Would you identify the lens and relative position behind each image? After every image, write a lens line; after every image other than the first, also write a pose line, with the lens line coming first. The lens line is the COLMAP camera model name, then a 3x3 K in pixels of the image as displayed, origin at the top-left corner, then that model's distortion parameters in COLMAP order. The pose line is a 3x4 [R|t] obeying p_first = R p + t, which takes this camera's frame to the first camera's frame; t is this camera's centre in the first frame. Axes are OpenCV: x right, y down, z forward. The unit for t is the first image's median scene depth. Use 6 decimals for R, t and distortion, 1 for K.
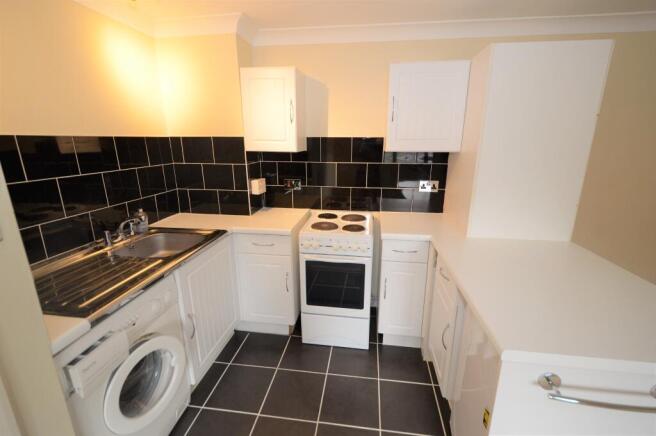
lens RADIAL K [[286.6, 0, 328.5], [0, 286.6, 220.0], [0, 0, 1]] dist [-0.000121, -0.000123]
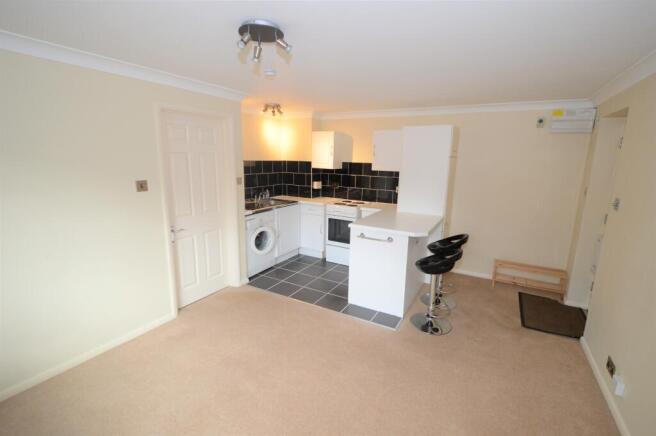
lens RADIAL K [[286.6, 0, 322.2], [0, 286.6, 219.2], [0, 0, 1]] dist [-0.000121, -0.000123]
pose [[0.921546, 0.095847, -0.376253, 0.624170], [-0.120164, 0.991880, -0.041641, 0.220359], [0.369206, 0.083586, 0.925581, -0.928924]]
